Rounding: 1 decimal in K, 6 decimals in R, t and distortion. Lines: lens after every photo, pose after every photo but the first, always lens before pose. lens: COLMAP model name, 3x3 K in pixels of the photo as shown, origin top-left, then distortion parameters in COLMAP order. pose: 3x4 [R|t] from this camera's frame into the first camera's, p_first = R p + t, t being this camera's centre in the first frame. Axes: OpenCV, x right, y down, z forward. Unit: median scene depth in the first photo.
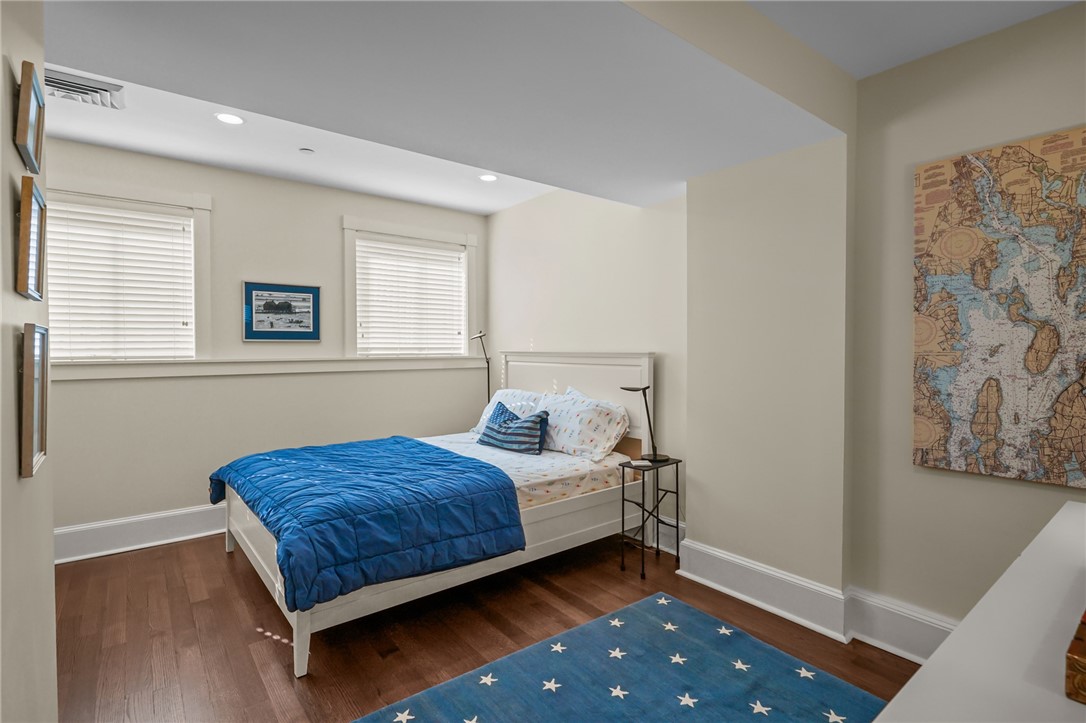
lens RADIAL K [[526.8, 0, 541.8], [0, 526.8, 353.0], [0, 0, 1]] dist [0.001913, -0.001167]
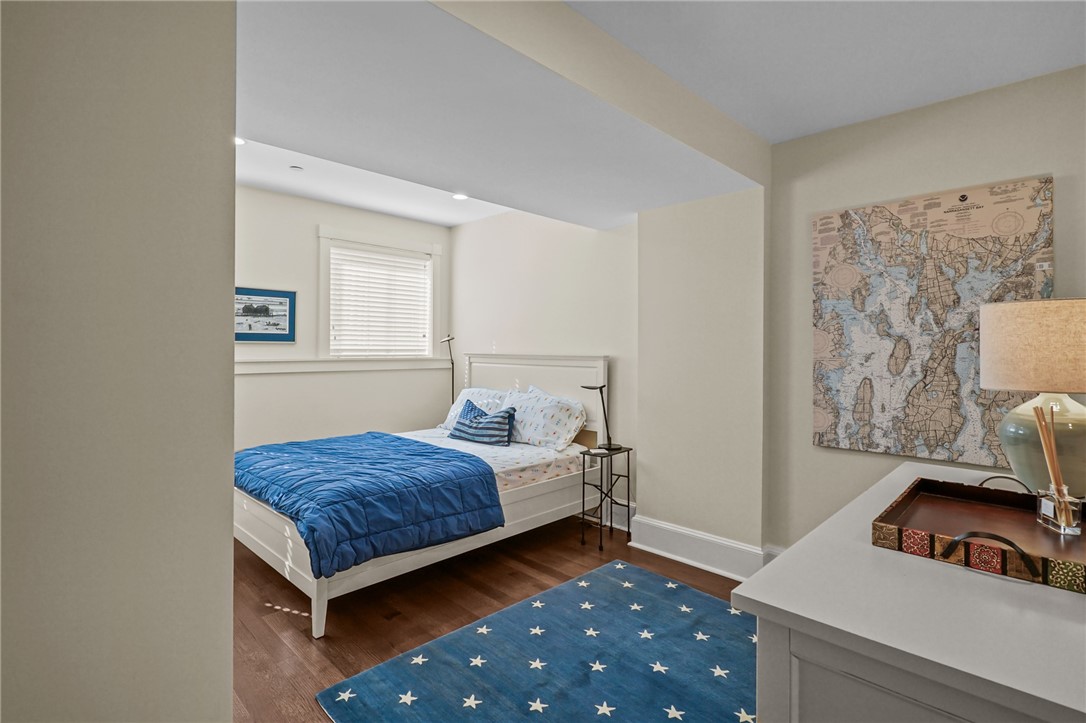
lens RADIAL K [[522.8, 0, 544.6], [0, 522.8, 342.0], [0, 0, 1]] dist [0.001185, -0.000469]
pose [[0.992133, 0.008961, 0.124863, -0.098694], [-0.006228, 0.999733, -0.022262, -0.007177], [-0.125029, 0.021309, 0.991924, -0.173664]]
